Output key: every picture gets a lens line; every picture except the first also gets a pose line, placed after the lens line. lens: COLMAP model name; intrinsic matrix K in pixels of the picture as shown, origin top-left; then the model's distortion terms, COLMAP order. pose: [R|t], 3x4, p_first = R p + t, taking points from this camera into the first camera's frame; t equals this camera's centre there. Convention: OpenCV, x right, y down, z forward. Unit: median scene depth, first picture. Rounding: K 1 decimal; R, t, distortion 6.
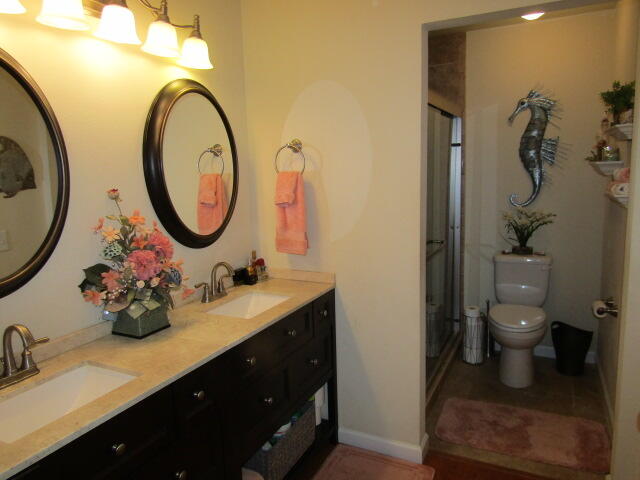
lens RADIAL K [[455.0, 0, 321.4], [0, 455.0, 240.7], [0, 0, 1]] dist [-0.009106, 0.004679]
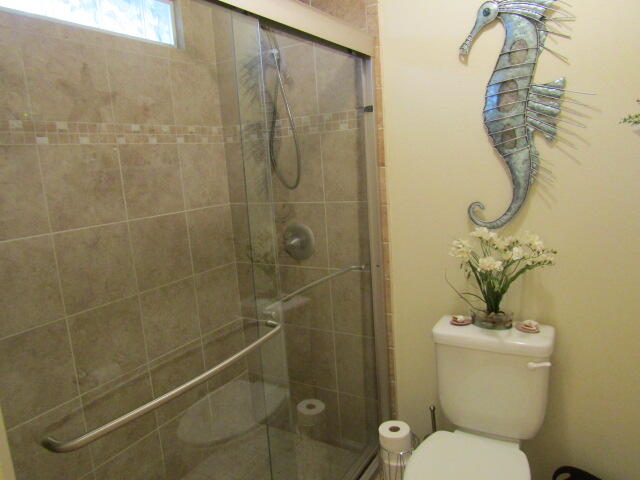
lens RADIAL K [[455.0, 0, 317.4], [0, 455.0, 241.6], [0, 0, 1]] dist [-0.009106, 0.004679]
pose [[0.995679, -0.018234, -0.091051, 0.417787], [0.020544, 0.999489, 0.024493, -0.106770], [0.090557, -0.026257, 0.995545, 0.691723]]
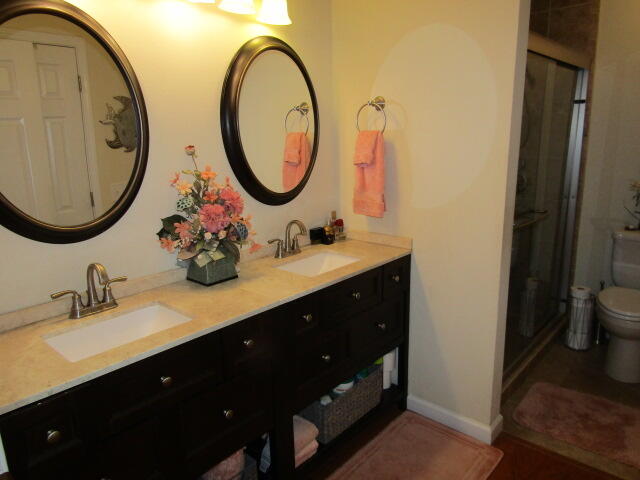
lens RADIAL K [[455.0, 0, 322.4], [0, 455.0, 240.3], [0, 0, 1]] dist [-0.009106, 0.004679]
pose [[0.964785, 0.067986, -0.254103, 0.087895], [-0.046899, 0.995003, 0.088149, -0.000181], [0.258826, -0.073127, 0.963152, 0.025145]]
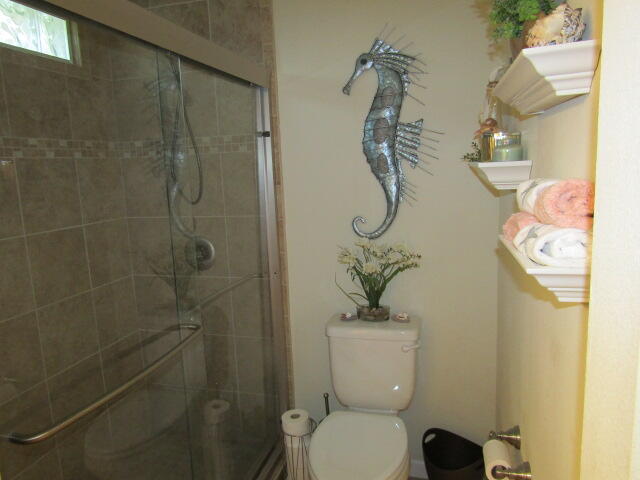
lens RADIAL K [[455.0, 0, 317.8], [0, 455.0, 242.1], [0, 0, 1]] dist [-0.009106, 0.004679]
pose [[0.983733, -0.035671, 0.176057, 0.375798], [0.035153, 0.999364, 0.006060, -0.106111], [-0.176161, 0.000227, 0.984361, 0.599820]]
